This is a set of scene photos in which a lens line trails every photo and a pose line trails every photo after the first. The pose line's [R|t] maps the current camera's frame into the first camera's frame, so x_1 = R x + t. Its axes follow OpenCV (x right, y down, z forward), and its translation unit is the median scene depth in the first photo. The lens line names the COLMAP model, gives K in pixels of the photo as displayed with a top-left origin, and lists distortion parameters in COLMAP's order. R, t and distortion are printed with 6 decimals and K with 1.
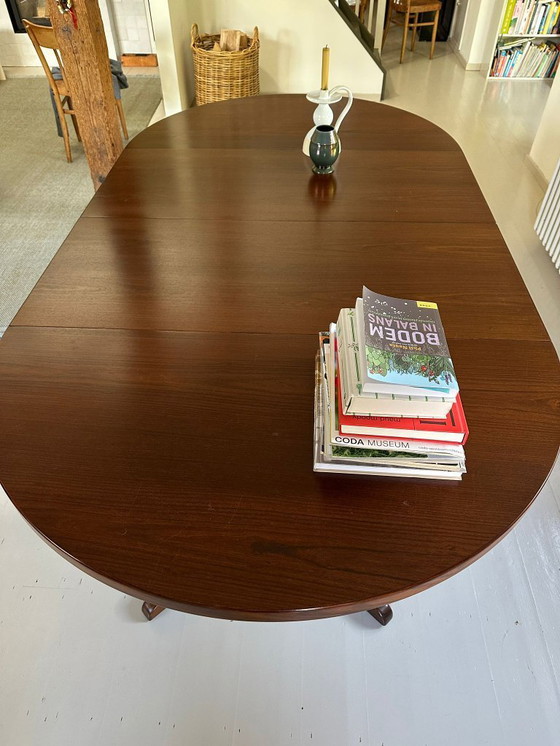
lens RADIAL K [[533.4, 0, 280.0], [0, 533.4, 373.0], [0, 0, 1]] dist [-0.002838, -0.001713]
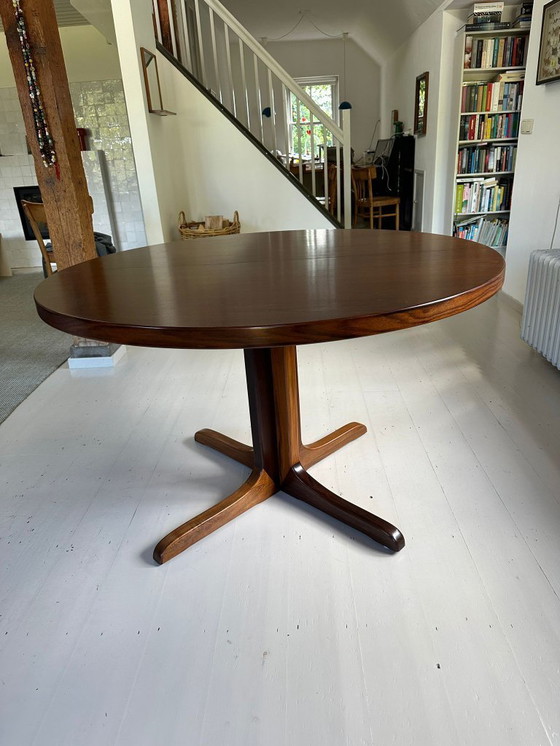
lens RADIAL K [[525.3, 0, 280.0], [0, 525.3, 373.0], [0, 0, 1]] dist [0.006599, -0.000431]
pose [[0.998149, -0.060784, 0.001960, 0.020153], [0.057123, 0.925988, -0.373207, 0.072031], [0.020871, 0.372628, 0.927746, 0.082906]]
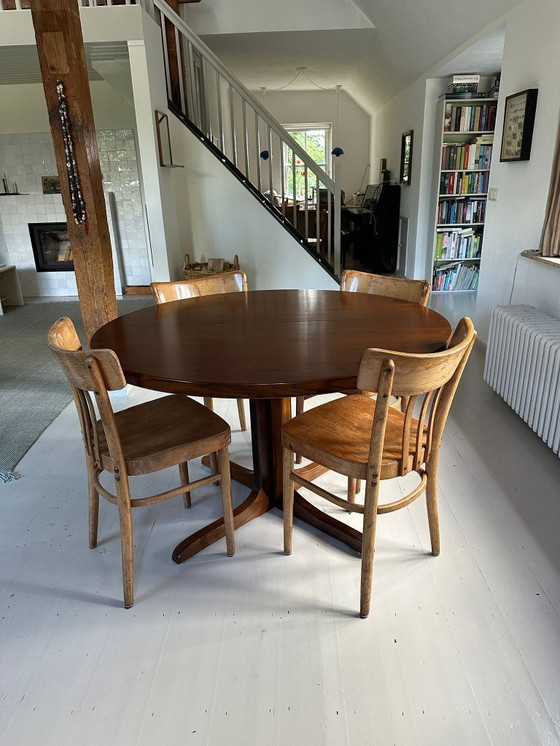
lens RADIAL K [[520.5, 0, 280.0], [0, 520.5, 373.0], [0, 0, 1]] dist [0.086064, -0.126693]
pose [[0.999008, -0.036858, 0.024986, 0.013606], [0.043898, 0.909355, -0.413700, 0.091963], [-0.007473, 0.414386, 0.910071, 0.002102]]
